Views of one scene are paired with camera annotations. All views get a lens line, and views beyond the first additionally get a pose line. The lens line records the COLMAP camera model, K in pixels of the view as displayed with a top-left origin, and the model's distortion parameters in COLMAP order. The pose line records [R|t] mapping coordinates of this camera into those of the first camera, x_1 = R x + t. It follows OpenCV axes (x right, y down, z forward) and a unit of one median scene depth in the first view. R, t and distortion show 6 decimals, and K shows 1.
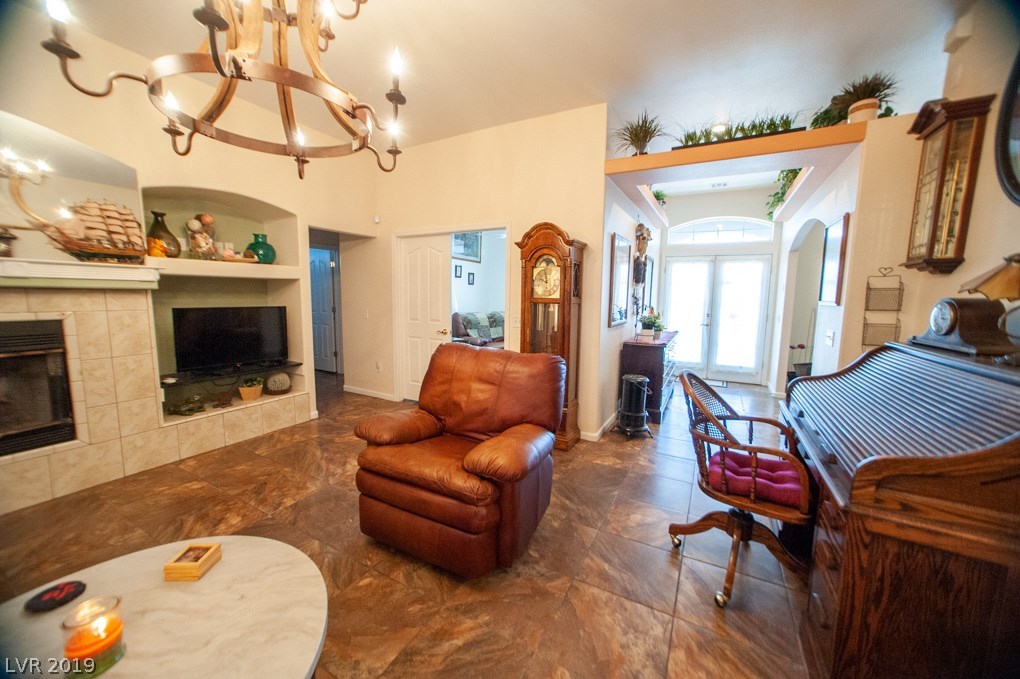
lens RADIAL K [[388.8, 0, 502.0], [0, 388.8, 337.8], [0, 0, 1]] dist [-0.056561, 0.032197]
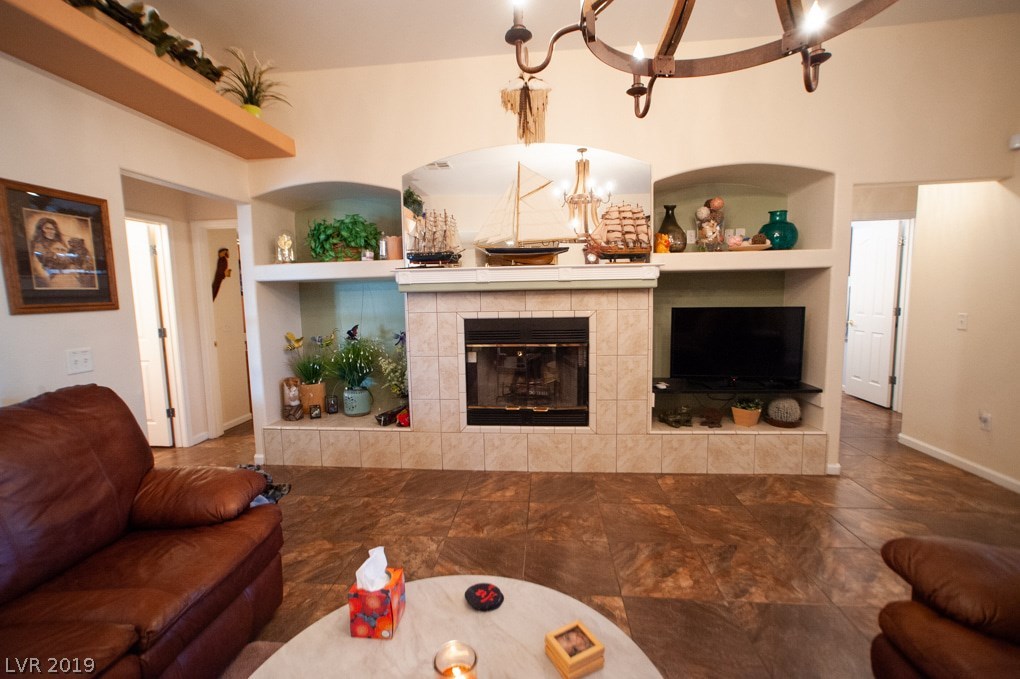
lens RADIAL K [[451.9, 0, 501.5], [0, 451.9, 336.4], [0, 0, 1]] dist [-0.044634, 0.035991]
pose [[0.405961, 0.071415, -0.911096, -0.042787], [-0.079346, 0.995932, 0.042710, -0.022741], [0.910440, 0.054953, 0.409976, 0.187104]]
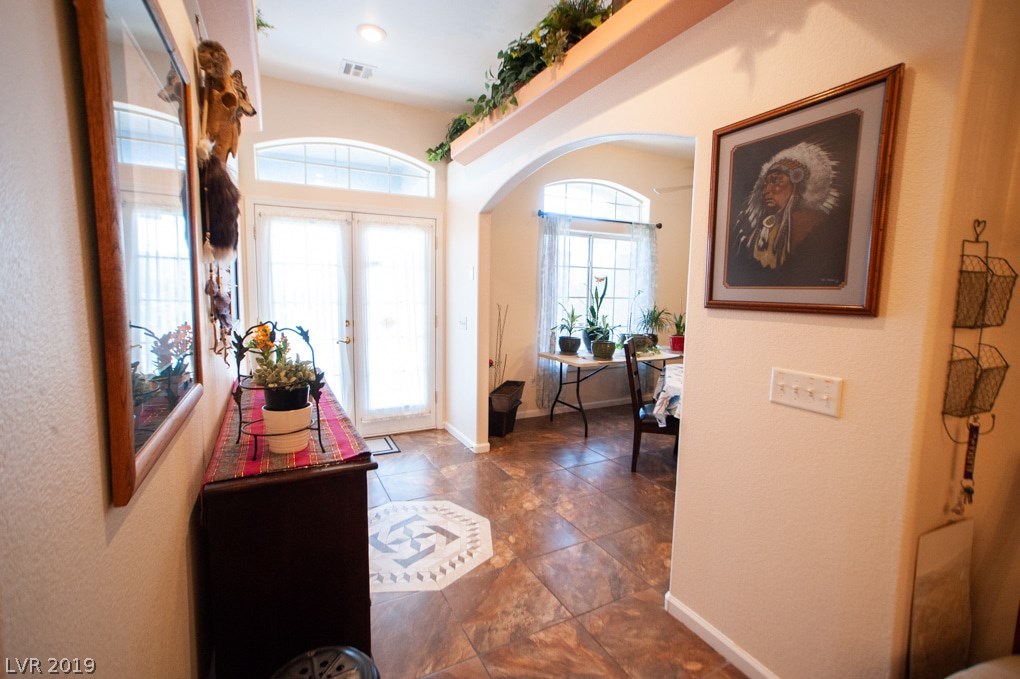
lens RADIAL K [[451.9, 0, 501.5], [0, 451.9, 336.4], [0, 0, 1]] dist [-0.044634, 0.035991]
pose [[0.560821, -0.086830, 0.823371, 0.281210], [0.088828, 0.995055, 0.044432, -0.100362], [-0.823158, 0.048221, 0.565761, 0.950908]]
